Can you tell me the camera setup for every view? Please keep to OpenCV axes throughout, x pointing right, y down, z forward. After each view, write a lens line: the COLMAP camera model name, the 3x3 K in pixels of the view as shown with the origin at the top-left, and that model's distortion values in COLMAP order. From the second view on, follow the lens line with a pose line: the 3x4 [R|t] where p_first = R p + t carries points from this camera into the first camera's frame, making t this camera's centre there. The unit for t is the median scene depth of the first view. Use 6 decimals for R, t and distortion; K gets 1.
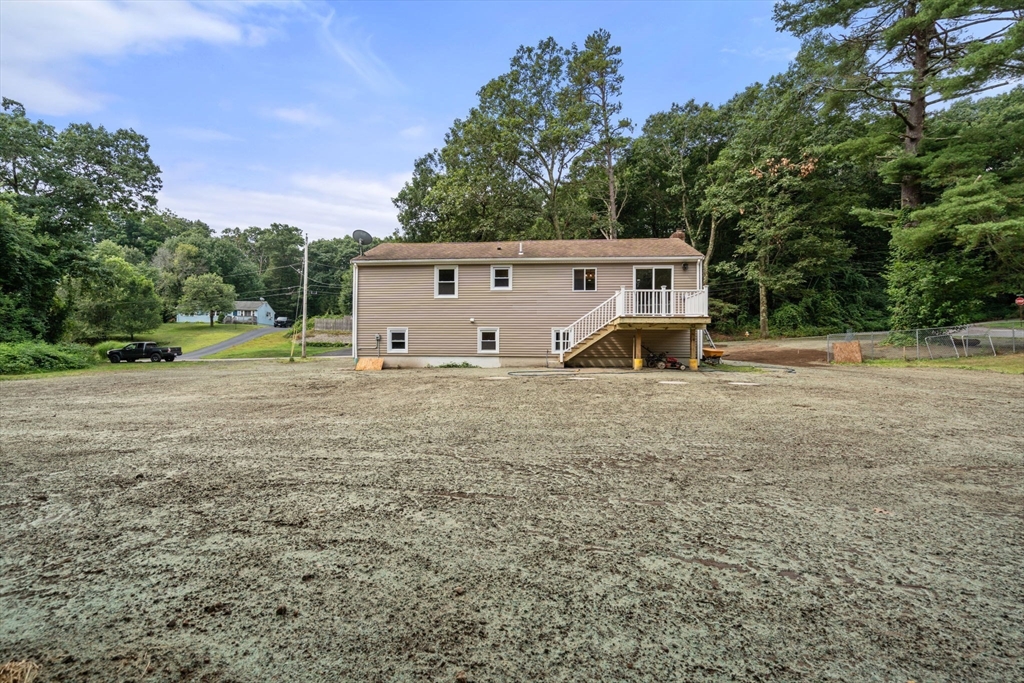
lens RADIAL K [[467.0, 0, 503.7], [0, 467.0, 343.8], [0, 0, 1]] dist [-0.005992, 0.002871]
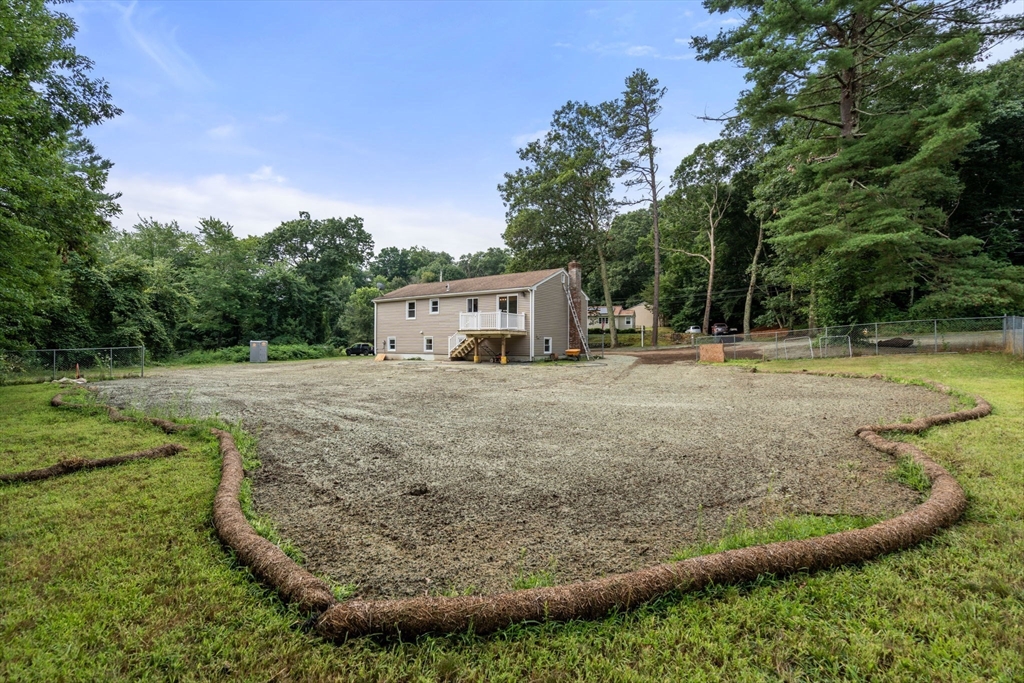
lens RADIAL K [[467.0, 0, 510.9], [0, 467.0, 344.9], [0, 0, 1]] dist [-0.005992, 0.002871]
pose [[0.856335, -0.000167, -0.516420, 1.065113], [0.002968, 0.999985, 0.004599, -0.011072], [0.516411, -0.005471, 0.856323, -0.274682]]
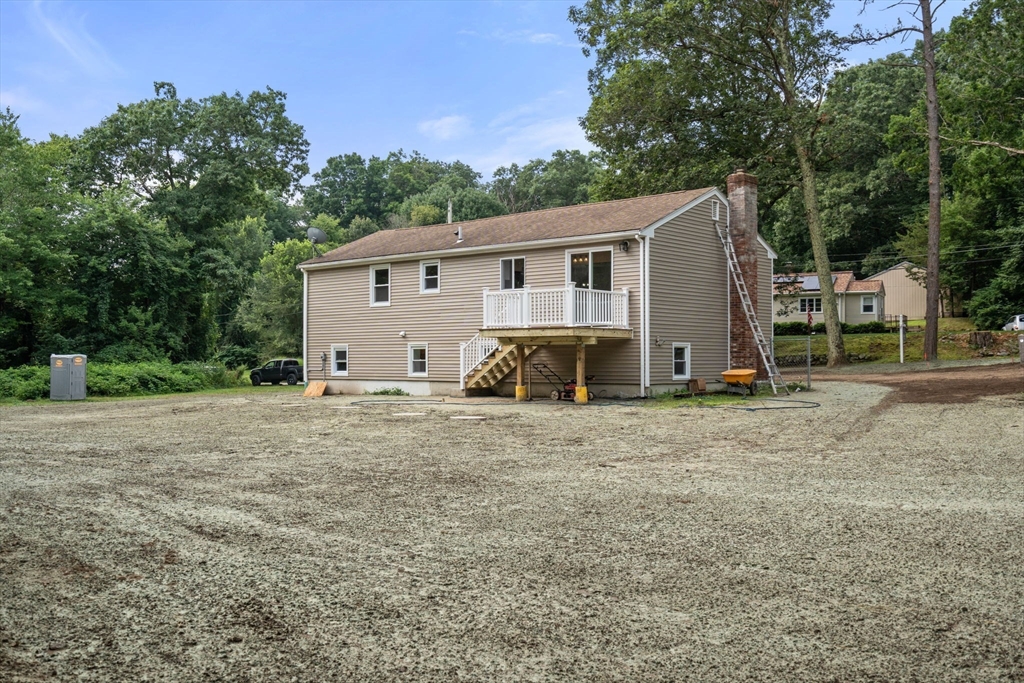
lens RADIAL K [[1005.8, 0, 511.7], [0, 1005.8, 343.4], [0, 0, 1]] dist [0.016977, 0.000000]
pose [[0.804180, -0.014756, -0.594203, 1.050691], [0.008681, 0.999877, -0.013082, -0.010849], [0.594323, 0.005362, 0.804209, -0.227908]]
